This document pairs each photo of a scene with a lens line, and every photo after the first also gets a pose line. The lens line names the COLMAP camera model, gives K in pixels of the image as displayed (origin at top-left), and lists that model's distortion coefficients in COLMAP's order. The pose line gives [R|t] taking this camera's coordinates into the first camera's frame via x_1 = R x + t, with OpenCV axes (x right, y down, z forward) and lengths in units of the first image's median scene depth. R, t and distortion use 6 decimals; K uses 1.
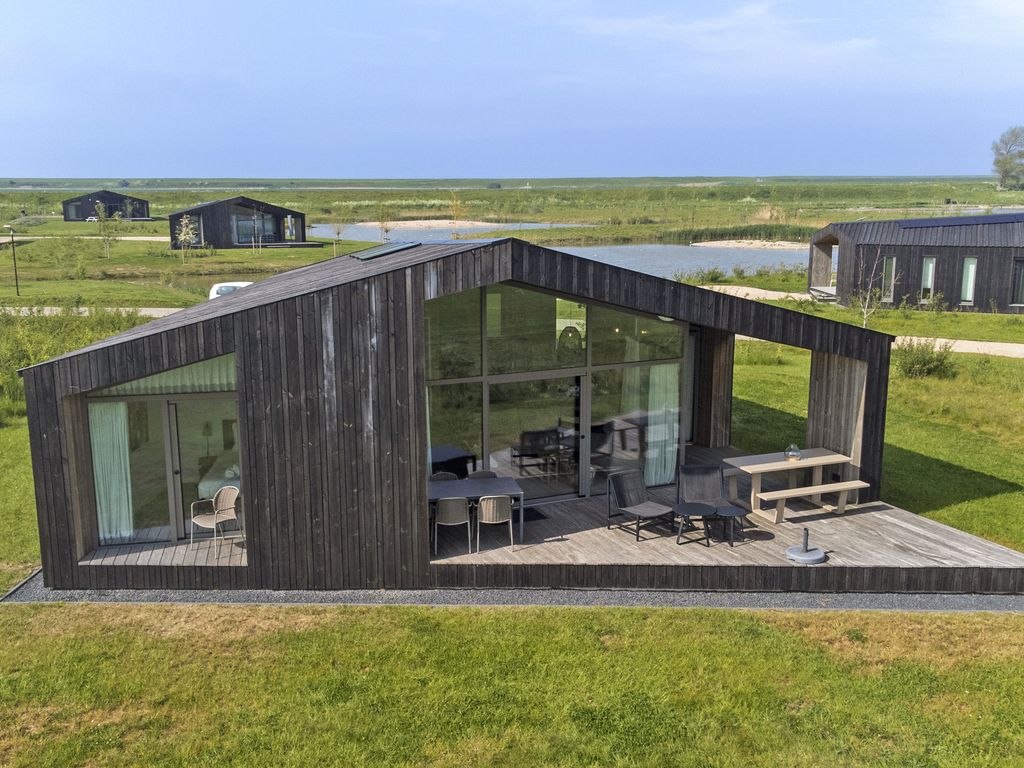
lens RADIAL K [[1028.9, 0, 509.9], [0, 1028.9, 384.6], [0, 0, 1]] dist [0.031104, 0.000000]
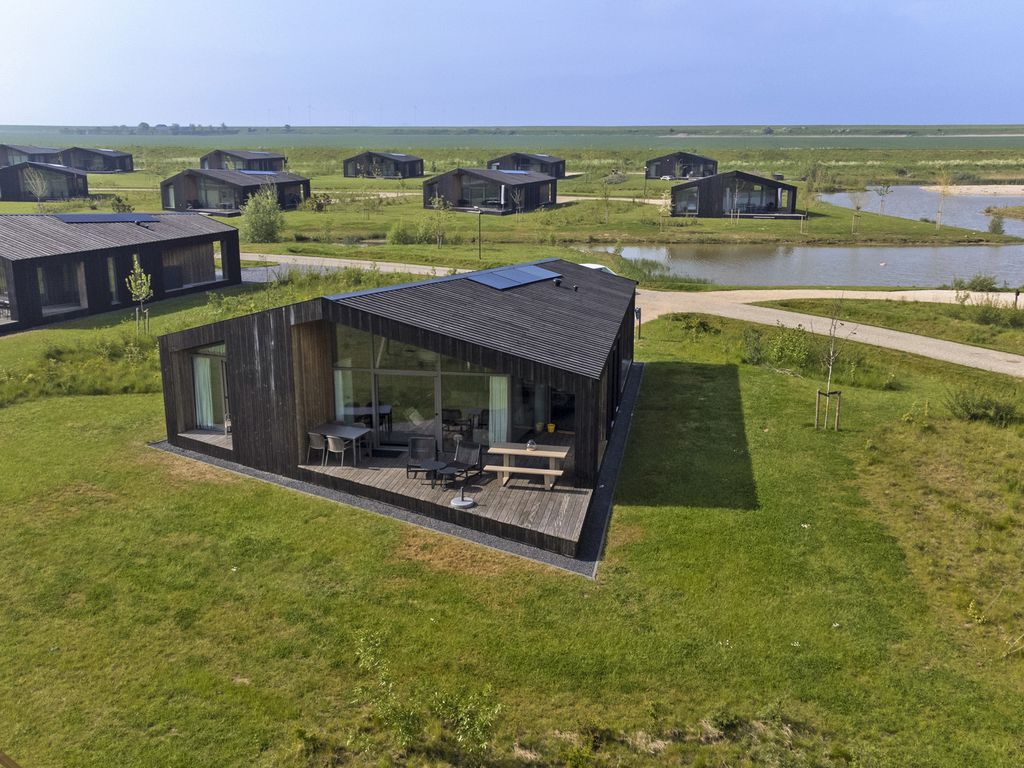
lens RADIAL K [[1028.9, 0, 513.1], [0, 1028.9, 385.9], [0, 0, 1]] dist [0.031104, 0.000000]
pose [[0.822322, 0.140880, -0.551308, 1.210306], [-0.110827, 0.989966, 0.087666, -0.169374], [0.558126, -0.010990, 0.829683, -0.306564]]
